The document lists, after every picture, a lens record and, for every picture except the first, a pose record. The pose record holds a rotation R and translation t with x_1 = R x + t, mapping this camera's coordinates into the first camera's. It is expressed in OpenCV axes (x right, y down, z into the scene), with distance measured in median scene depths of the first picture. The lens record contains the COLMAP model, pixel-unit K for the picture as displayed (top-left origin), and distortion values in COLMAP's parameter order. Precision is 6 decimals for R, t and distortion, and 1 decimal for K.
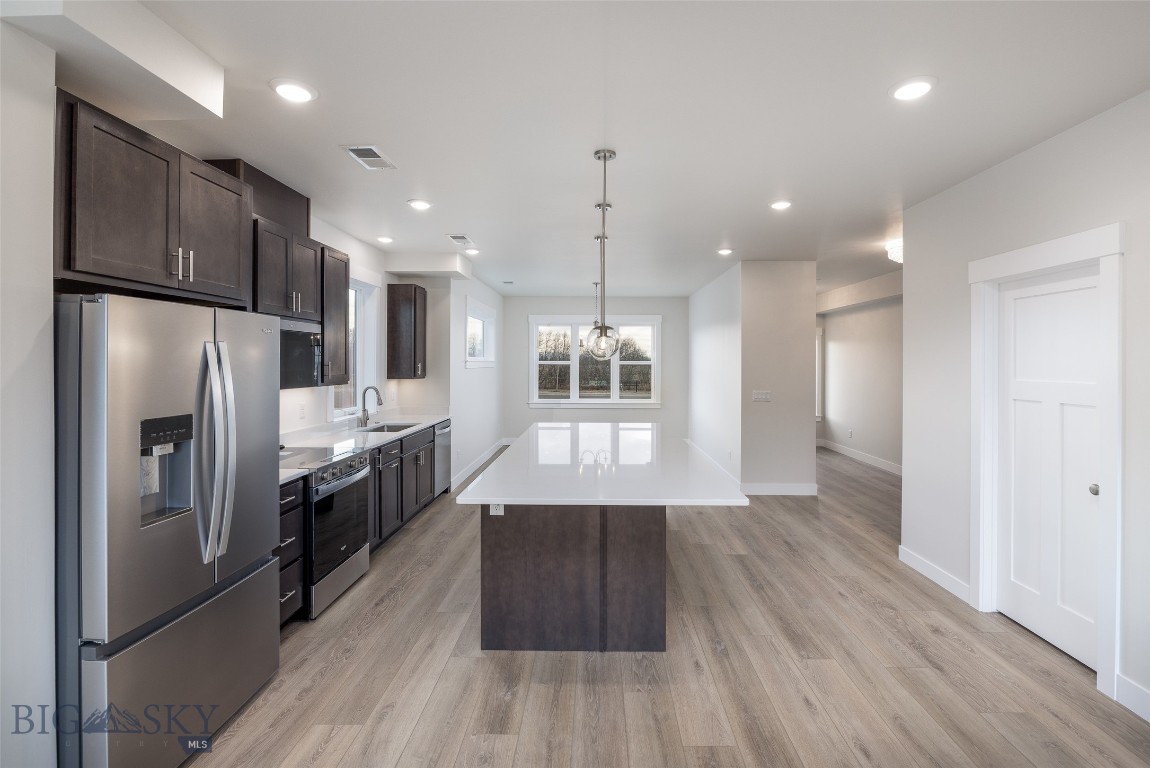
lens RADIAL K [[510.3, 0, 567.1], [0, 510.3, 361.9], [0, 0, 1]] dist [-0.019286, -0.001033]
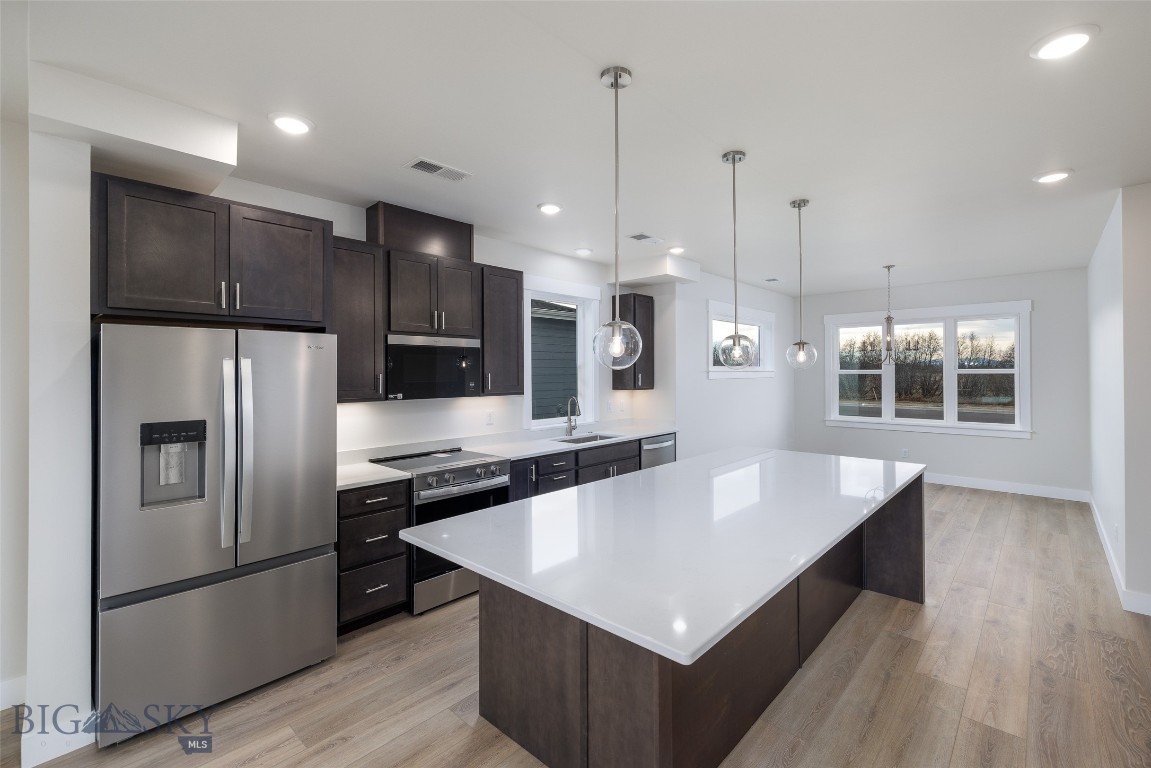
lens RADIAL K [[484.8, 0, 592.0], [0, 484.8, 368.9], [0, 0, 1]] dist [-0.002611, 0.001424]
pose [[0.776805, -0.011577, -0.629635, 0.454150], [0.007902, 0.999931, -0.008636, 0.000262], [0.629692, 0.001733, 0.776843, 0.452772]]
